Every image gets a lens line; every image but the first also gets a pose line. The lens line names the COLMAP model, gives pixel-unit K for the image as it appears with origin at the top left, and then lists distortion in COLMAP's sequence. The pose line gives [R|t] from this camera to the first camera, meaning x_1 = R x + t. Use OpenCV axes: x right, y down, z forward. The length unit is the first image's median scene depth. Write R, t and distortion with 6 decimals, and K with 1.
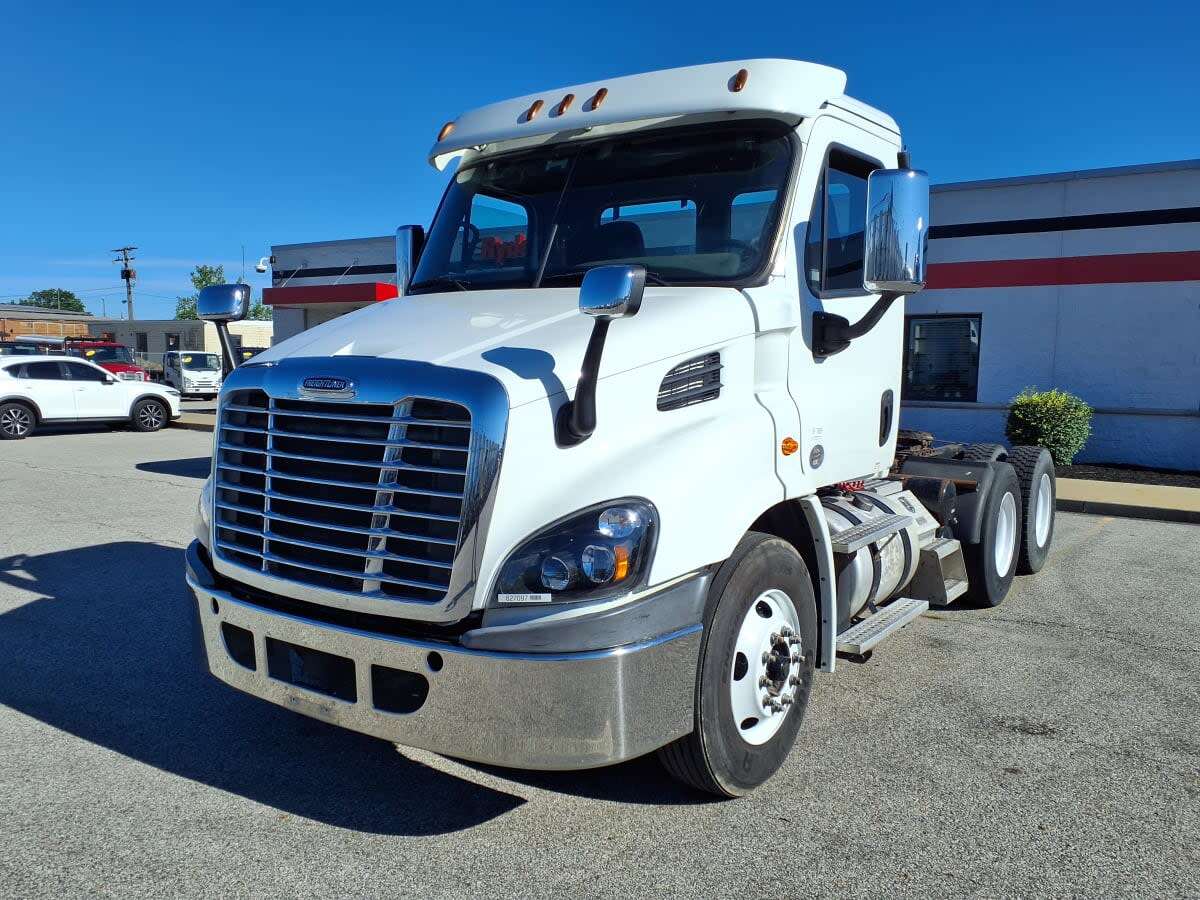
lens RADIAL K [[930.0, 0, 578.8], [0, 930.0, 450.2], [0, 0, 1]] dist [0.015493, -0.001793]
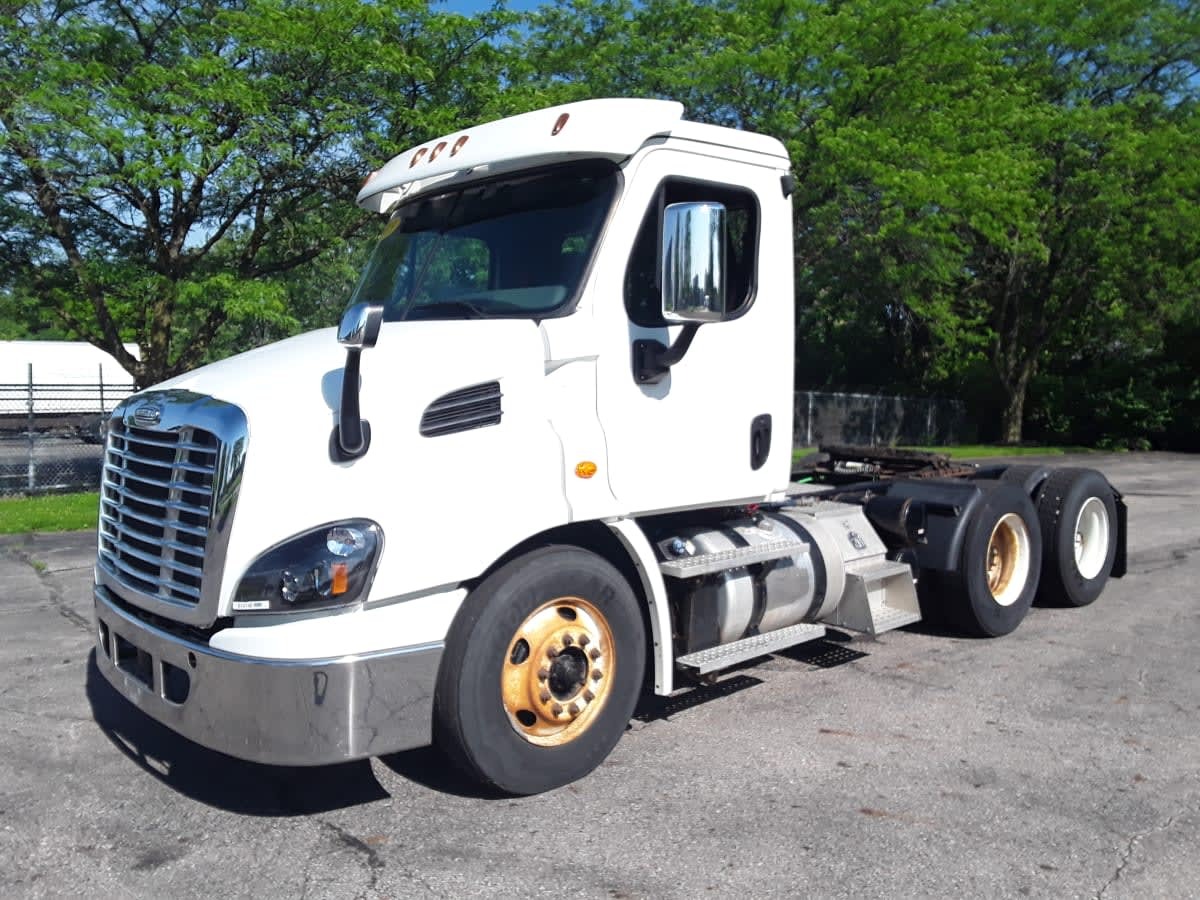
lens RADIAL K [[930.0, 0, 578.8], [0, 930.0, 450.2], [0, 0, 1]] dist [0.015493, -0.001793]
pose [[0.986244, 0.001363, -0.165293, 0.396091], [-0.004303, 0.999839, -0.017428, -0.007819], [0.165242, 0.017900, 0.986091, -0.036108]]
